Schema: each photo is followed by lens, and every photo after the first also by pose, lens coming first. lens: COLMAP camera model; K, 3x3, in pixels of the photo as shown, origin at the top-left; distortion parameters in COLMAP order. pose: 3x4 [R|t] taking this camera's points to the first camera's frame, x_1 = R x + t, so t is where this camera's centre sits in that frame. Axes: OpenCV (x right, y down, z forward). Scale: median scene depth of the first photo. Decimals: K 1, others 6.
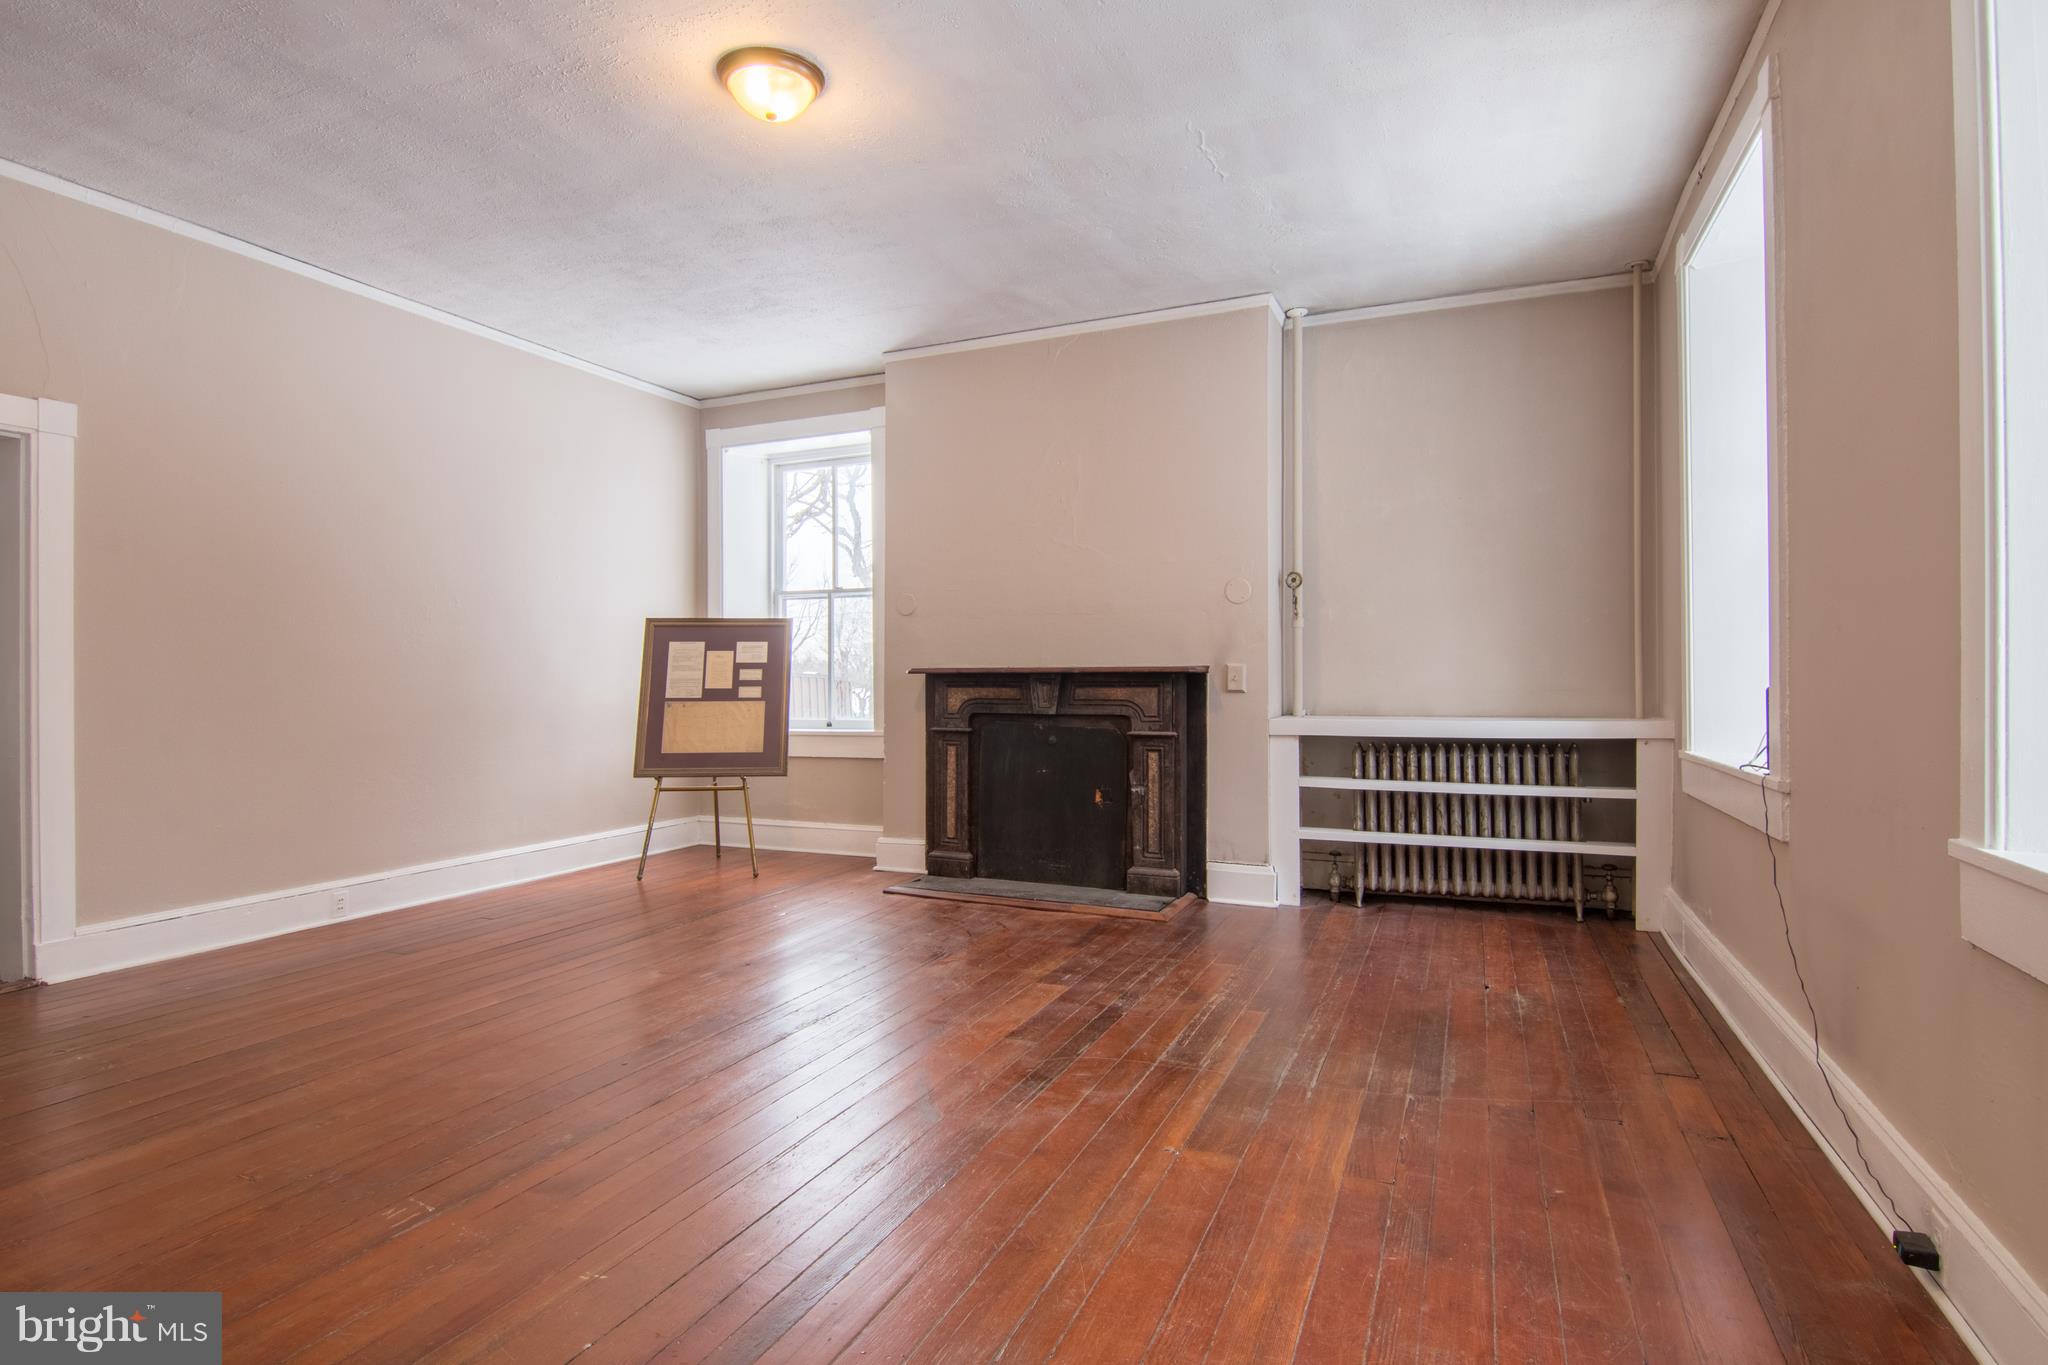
lens RADIAL K [[1035.4, 0, 1024.0], [0, 1035.4, 682.5], [0, 0, 1]] dist [0.012662, 0.000058]
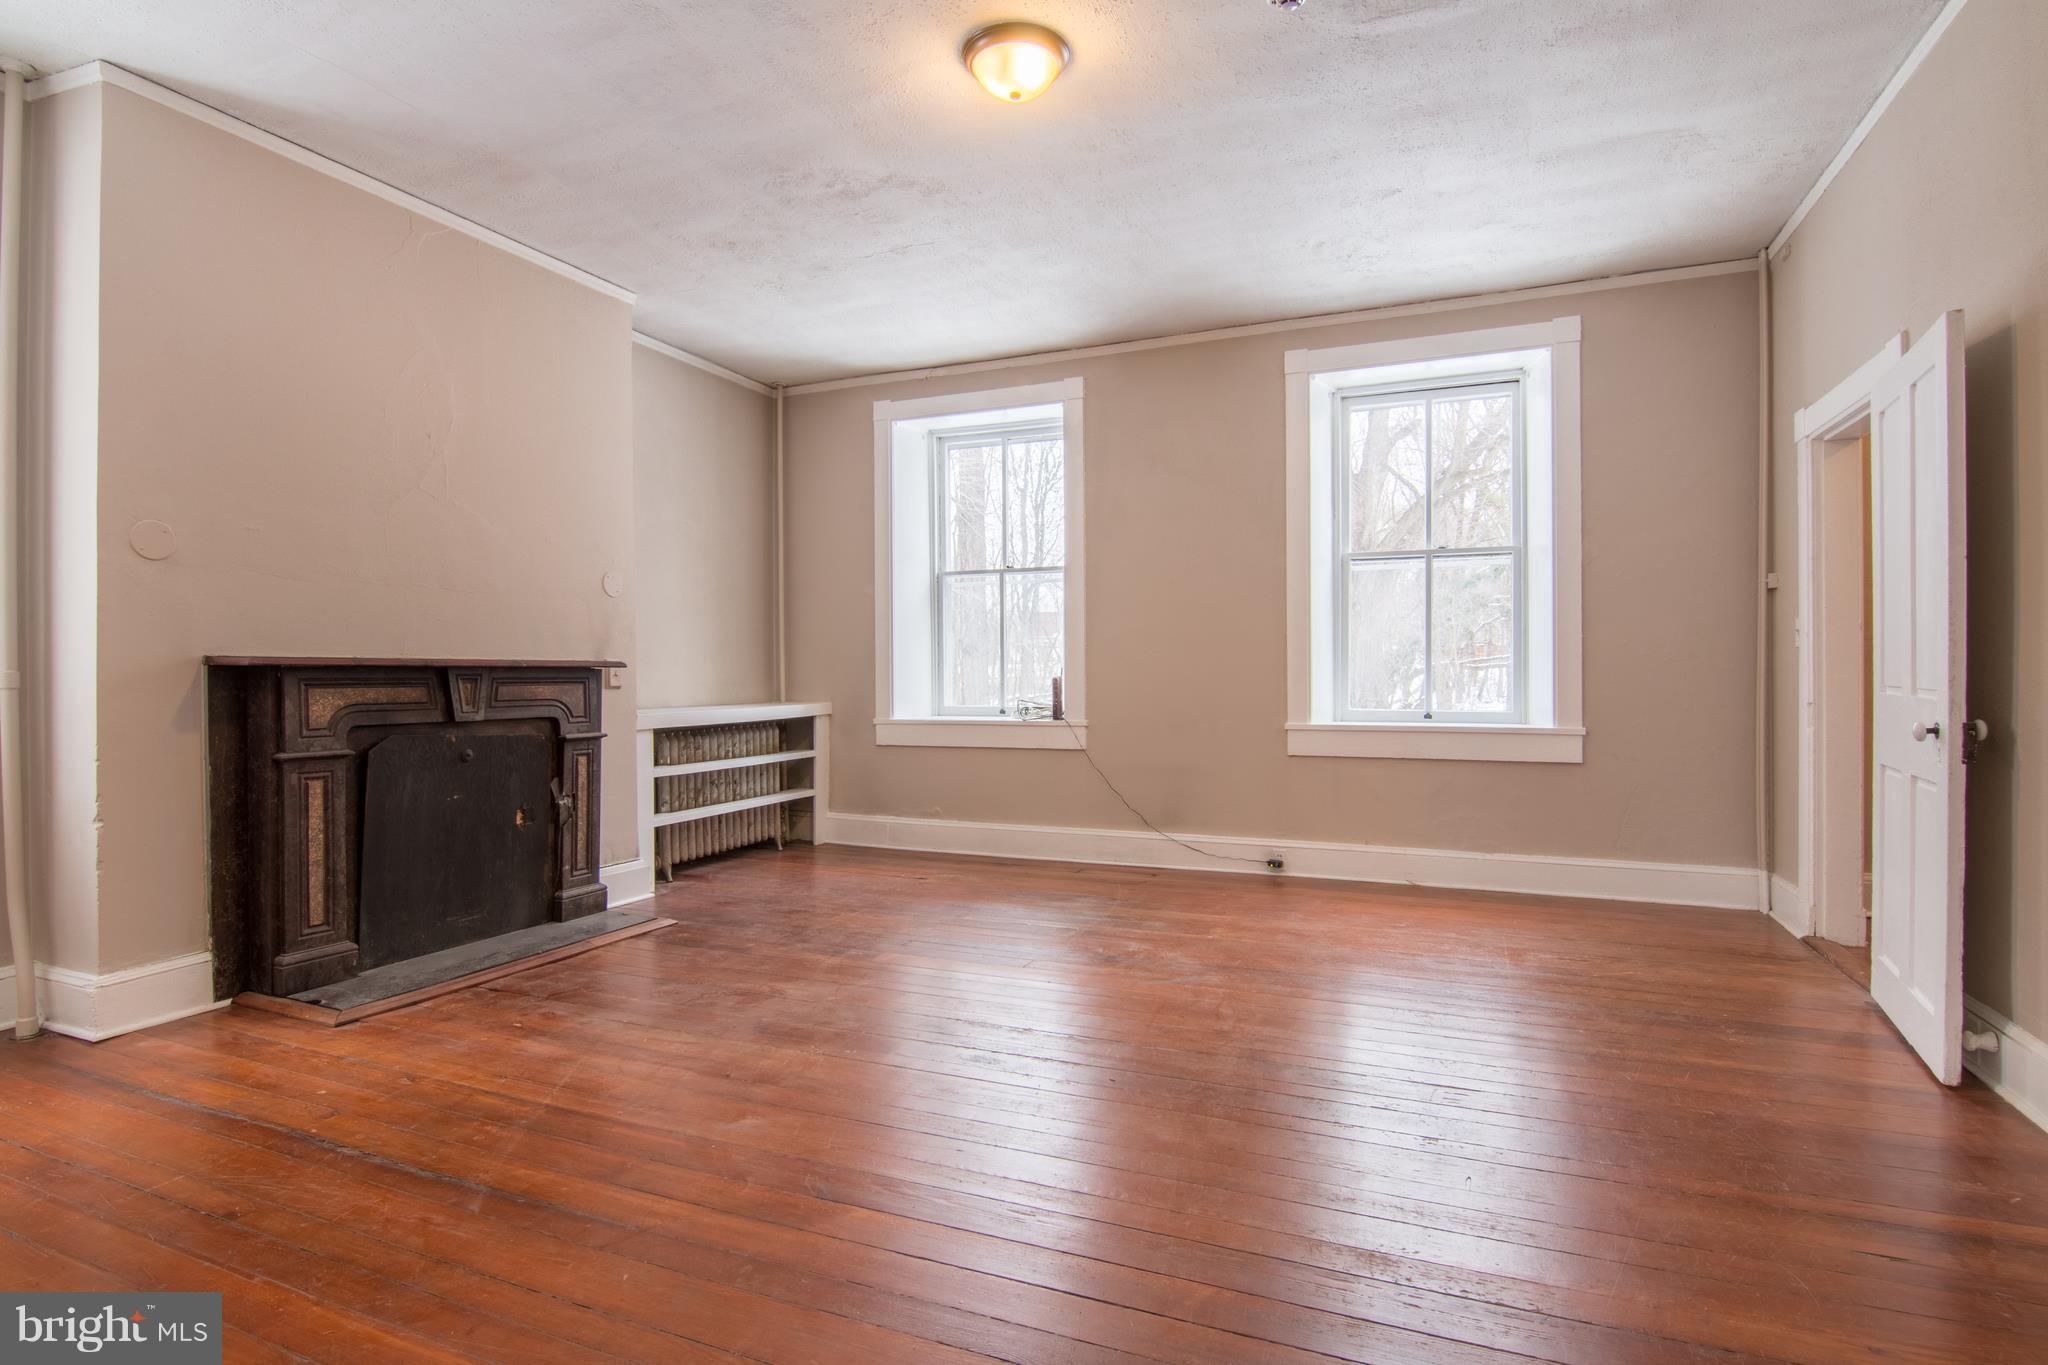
lens RADIAL K [[1039.2, 0, 1015.4], [0, 1039.2, 673.7], [0, 0, 1]] dist [-0.022524, 0.000411]
pose [[-0.015163, 0.001312, 0.999884, -0.768866], [0.002569, 0.999996, -0.001273, -0.002113], [-0.999882, 0.002549, -0.015166, 0.633684]]
